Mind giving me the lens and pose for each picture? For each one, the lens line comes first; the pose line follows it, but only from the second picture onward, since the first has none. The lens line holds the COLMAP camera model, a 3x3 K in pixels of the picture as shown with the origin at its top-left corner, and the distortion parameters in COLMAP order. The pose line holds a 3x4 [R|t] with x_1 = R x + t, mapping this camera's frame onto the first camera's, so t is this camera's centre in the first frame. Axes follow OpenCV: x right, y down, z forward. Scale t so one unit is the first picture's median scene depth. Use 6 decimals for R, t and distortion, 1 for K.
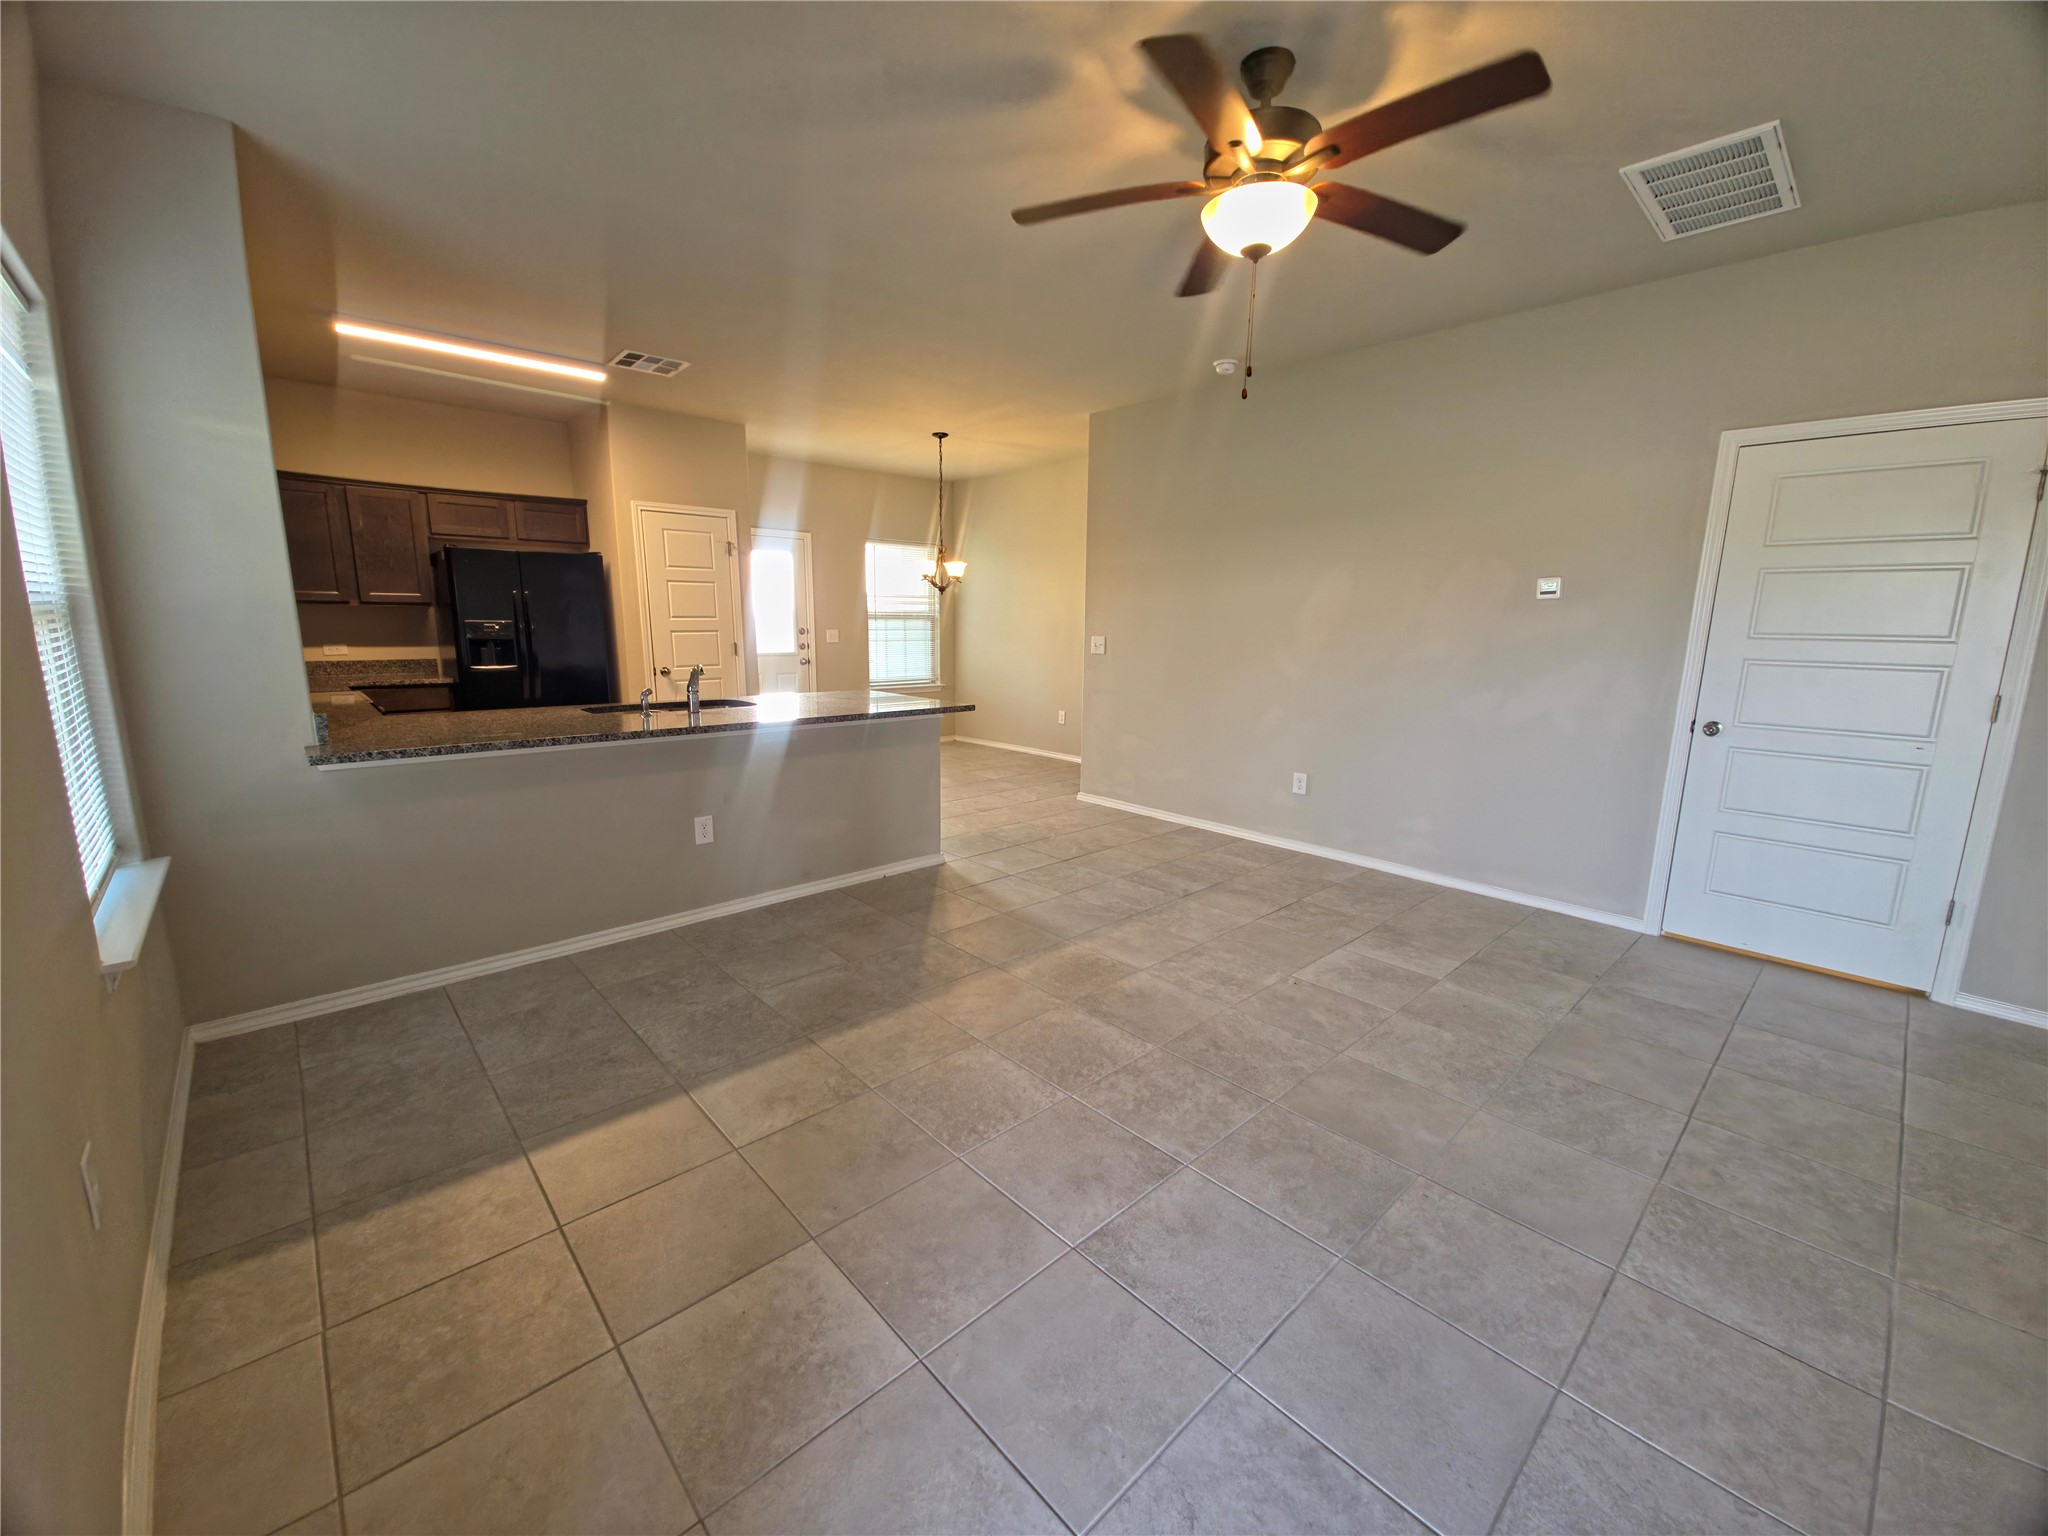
lens RADIAL K [[816.9, 0, 1027.6], [0, 816.9, 768.2], [0, 0, 1]] dist [0.006625, -0.005183]
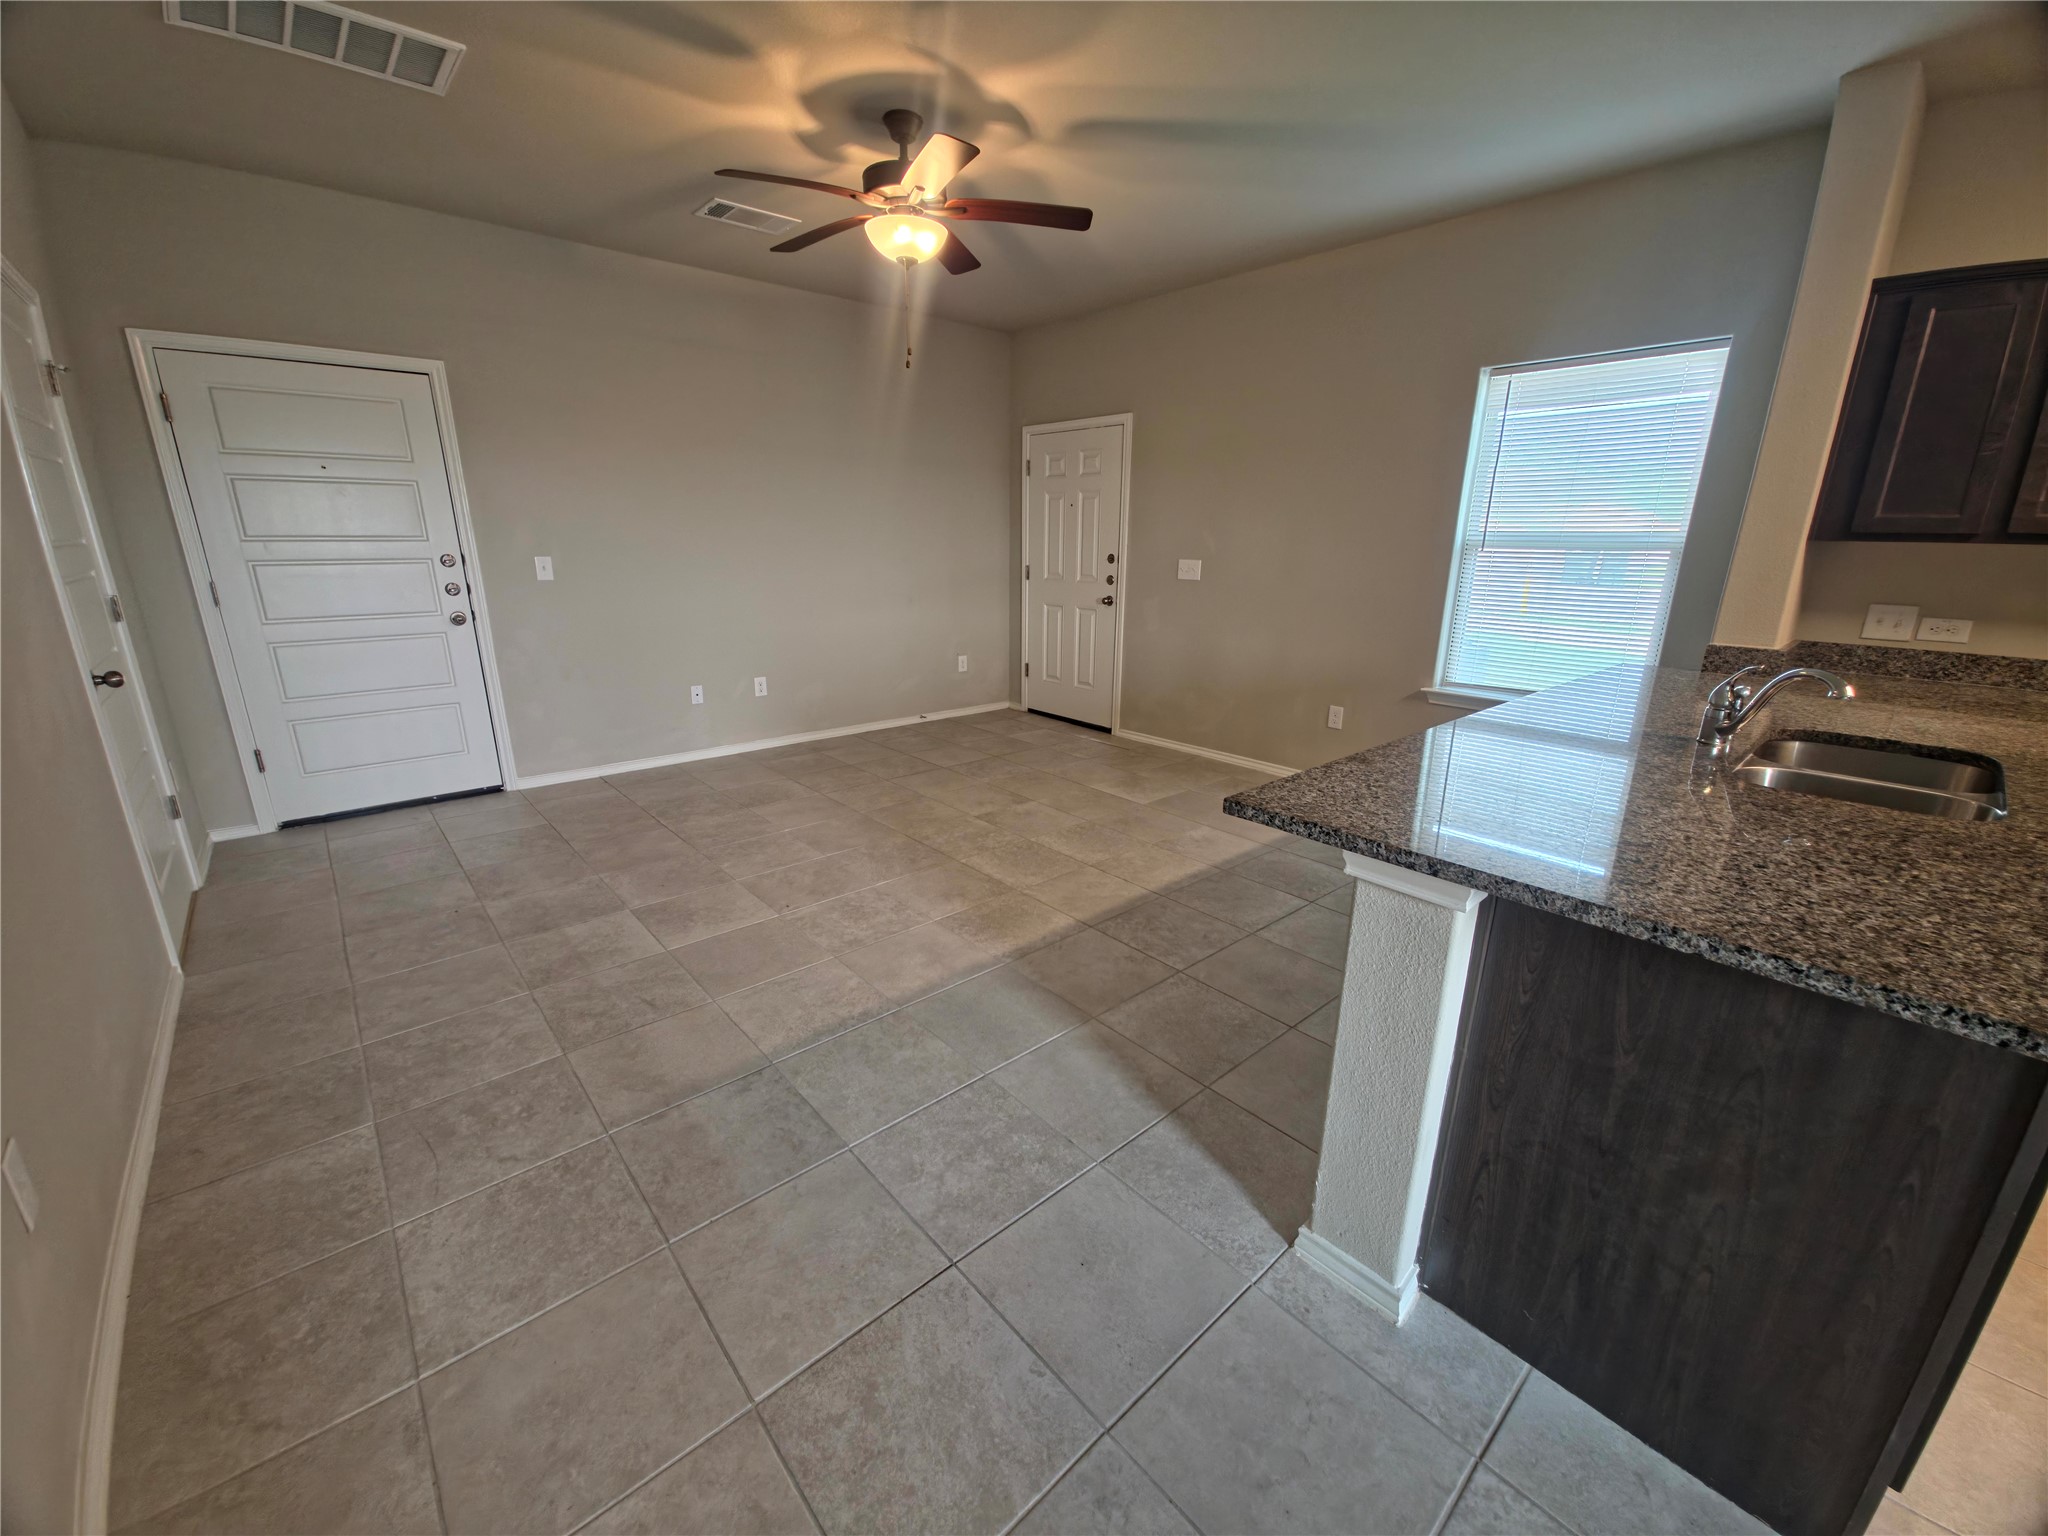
lens RADIAL K [[816.9, 0, 1025.8], [0, 816.9, 768.7], [0, 0, 1]] dist [0.006625, -0.005183]
pose [[-0.999462, -0.027783, 0.017407, 0.023392], [-0.017043, 0.893834, 0.448074, -0.346048], [-0.028008, 0.447537, -0.893827, 1.837342]]
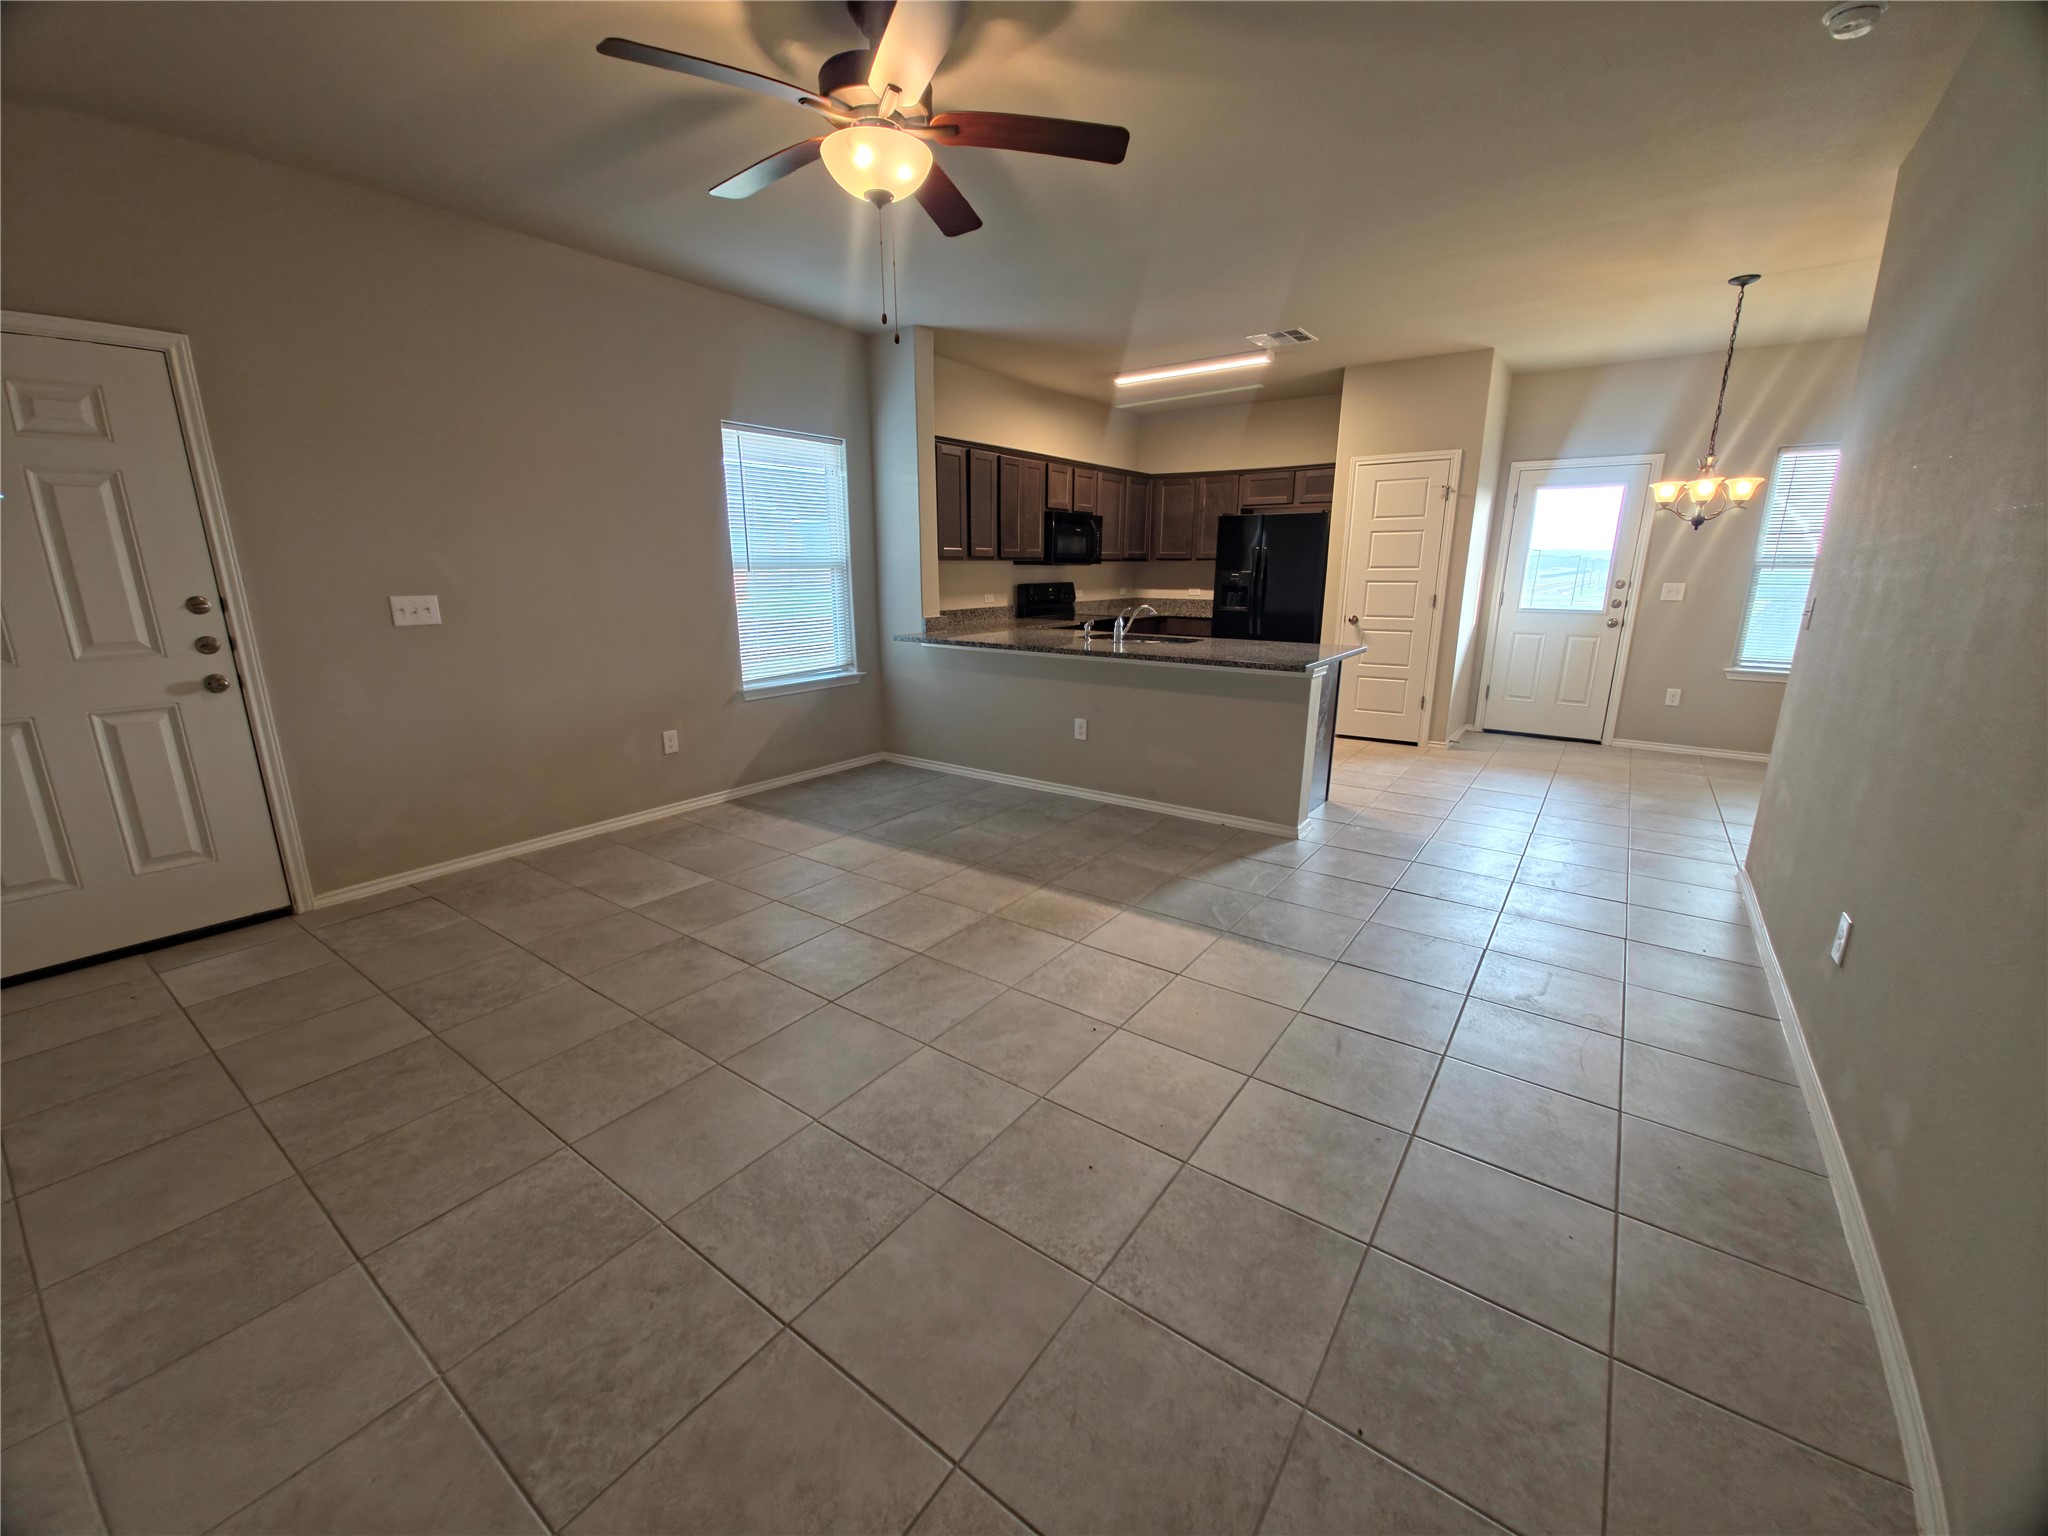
lens RADIAL K [[816.9, 0, 1021.6], [0, 816.9, 767.6], [0, 0, 1]] dist [0.006625, -0.005183]
pose [[0.194002, 0.226538, -0.954486, 1.023880], [-0.176197, 0.965195, 0.193268, -0.122262], [0.965048, 0.130684, 0.227165, 0.729159]]
